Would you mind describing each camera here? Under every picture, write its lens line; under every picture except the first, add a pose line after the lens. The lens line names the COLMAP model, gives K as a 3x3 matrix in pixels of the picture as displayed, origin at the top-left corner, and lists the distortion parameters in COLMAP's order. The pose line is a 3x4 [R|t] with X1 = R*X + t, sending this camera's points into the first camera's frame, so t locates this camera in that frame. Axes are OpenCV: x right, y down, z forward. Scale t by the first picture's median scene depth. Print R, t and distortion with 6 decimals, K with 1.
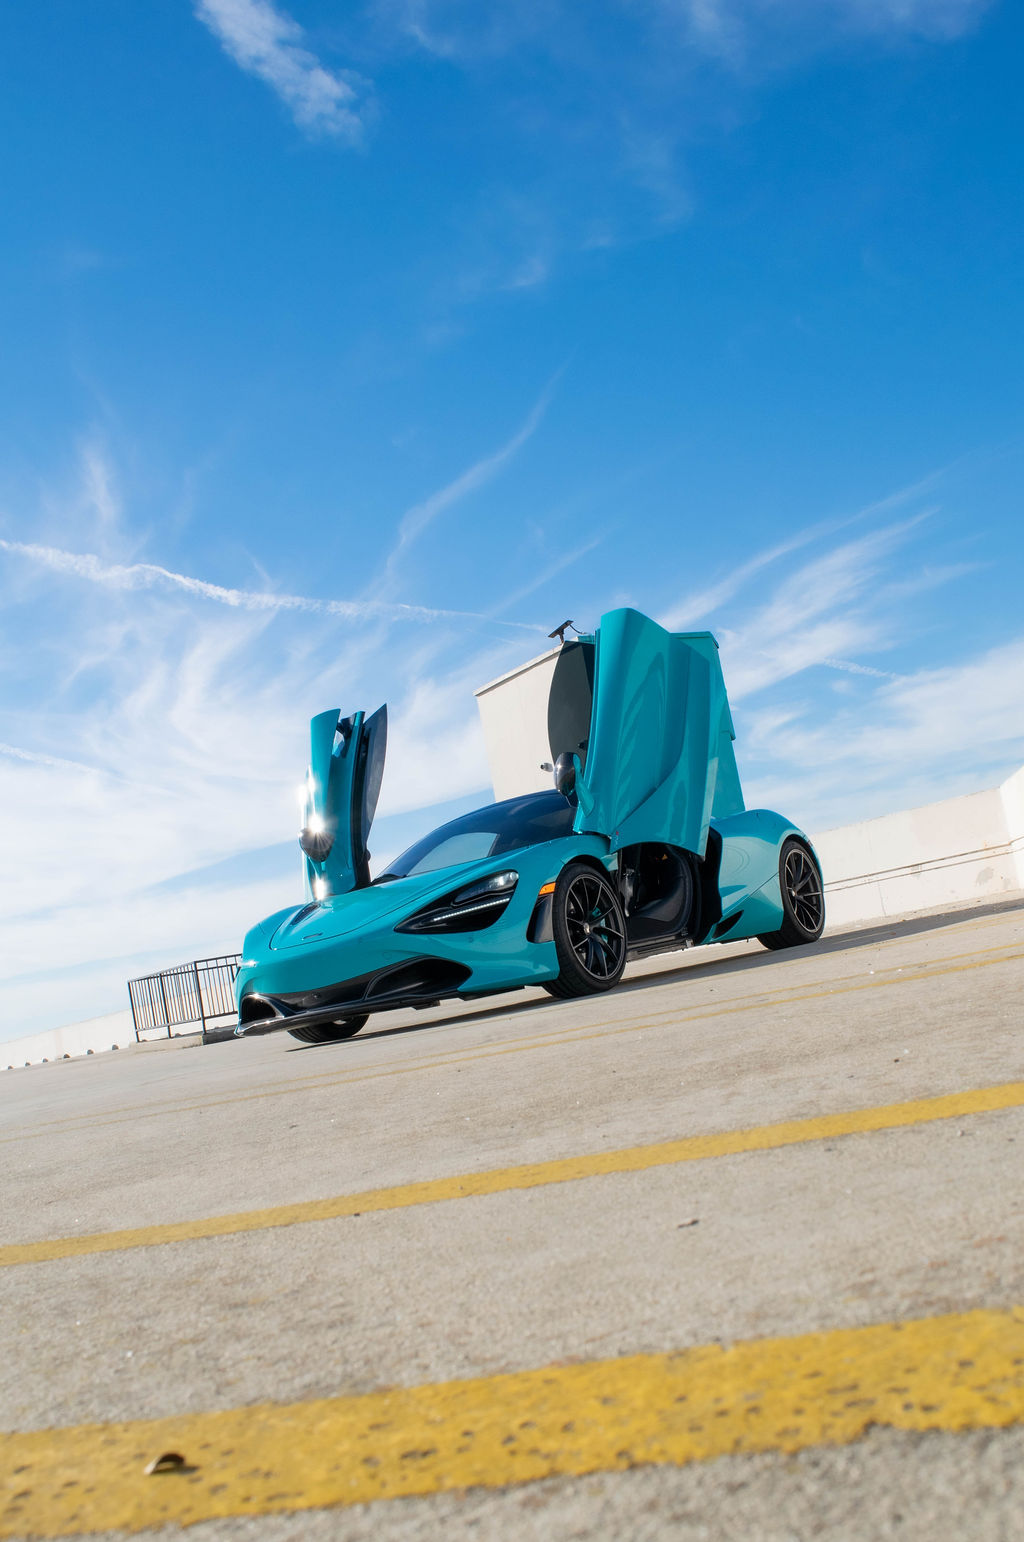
lens RADIAL K [[1424.0, 0, 513.7], [0, 1424.0, 764.3], [0, 0, 1]] dist [-0.051329, 0.000000]
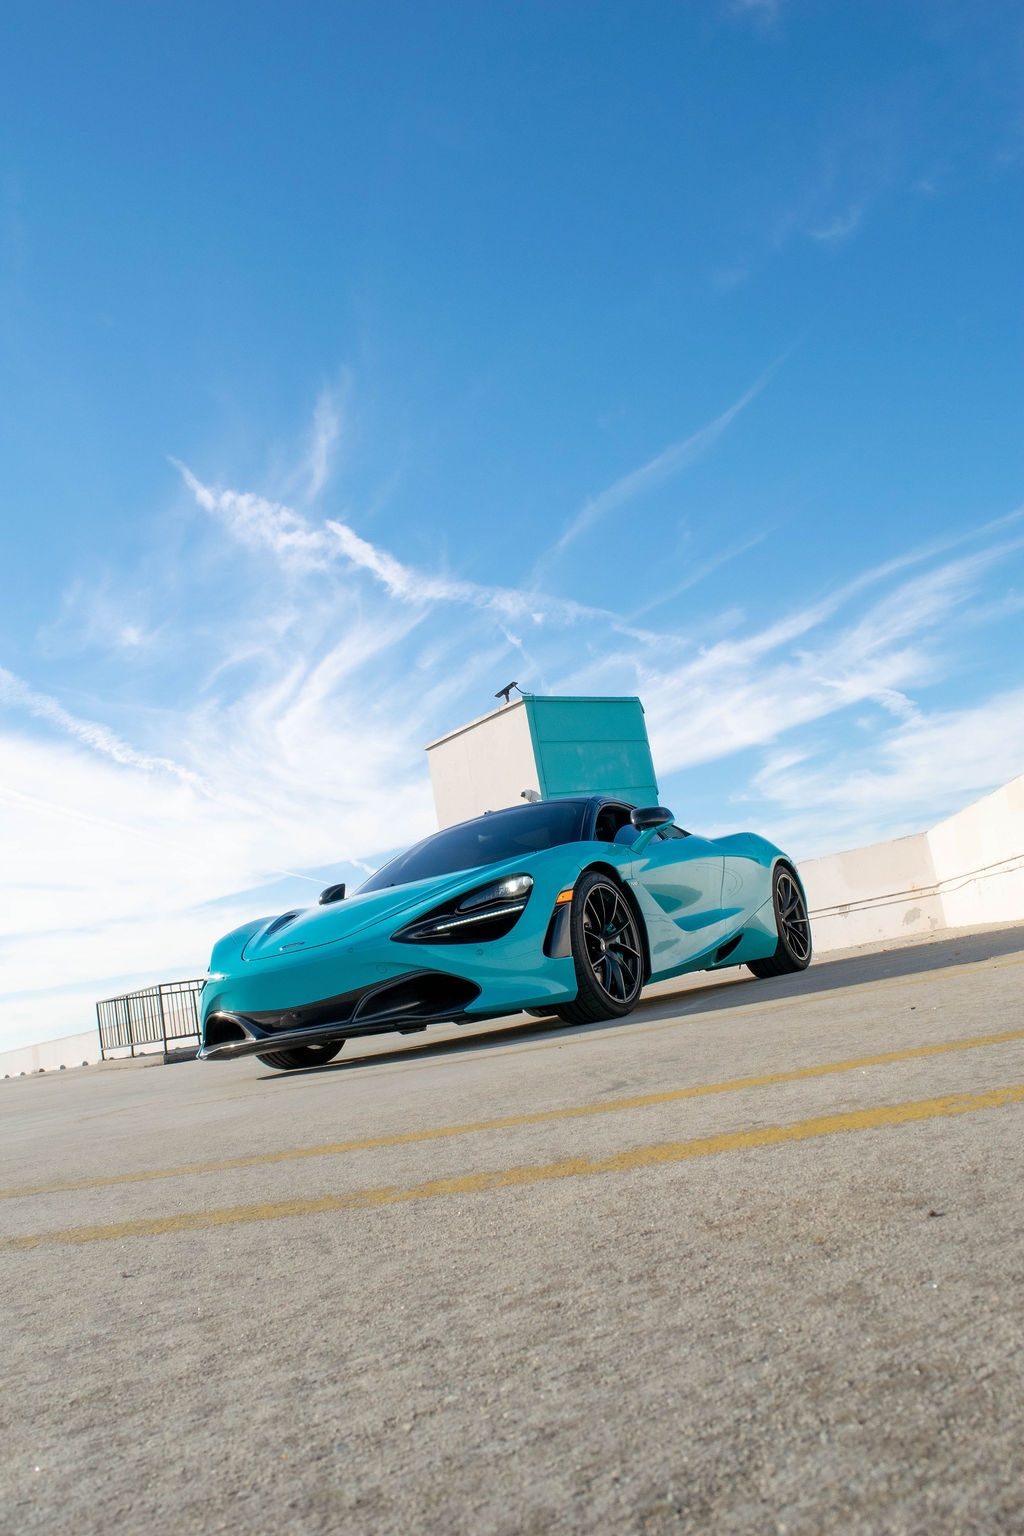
lens RADIAL K [[1194.5, 0, 509.8], [0, 1194.5, 760.7], [0, 0, 1]] dist [-0.089187, 0.016529]
pose [[0.997891, 0.028644, 0.058255, -0.042596], [-0.025208, 0.997946, -0.058890, 0.037225], [-0.059822, 0.057297, 0.996563, 0.207056]]
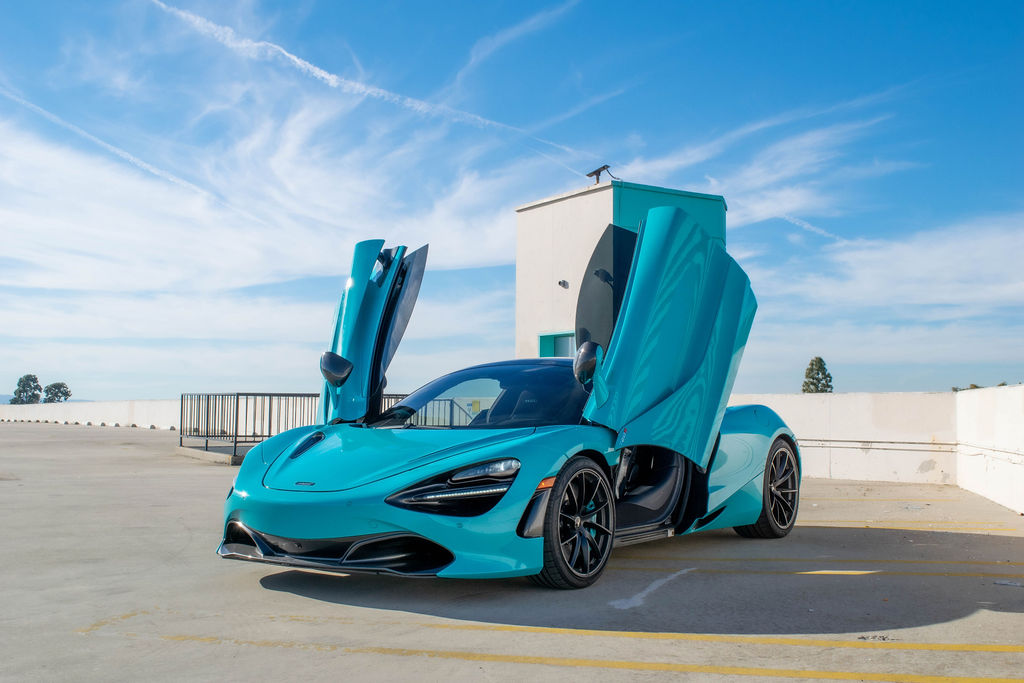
lens RADIAL K [[1135.0, 0, 517.0], [0, 1135.0, 333.3], [0, 0, 1]] dist [-0.051856, 0.000000]
pose [[0.981402, 0.191924, -0.003796, -0.010407], [-0.191049, 0.978472, 0.078057, -0.055395], [0.018696, -0.075881, 0.996942, 0.173615]]
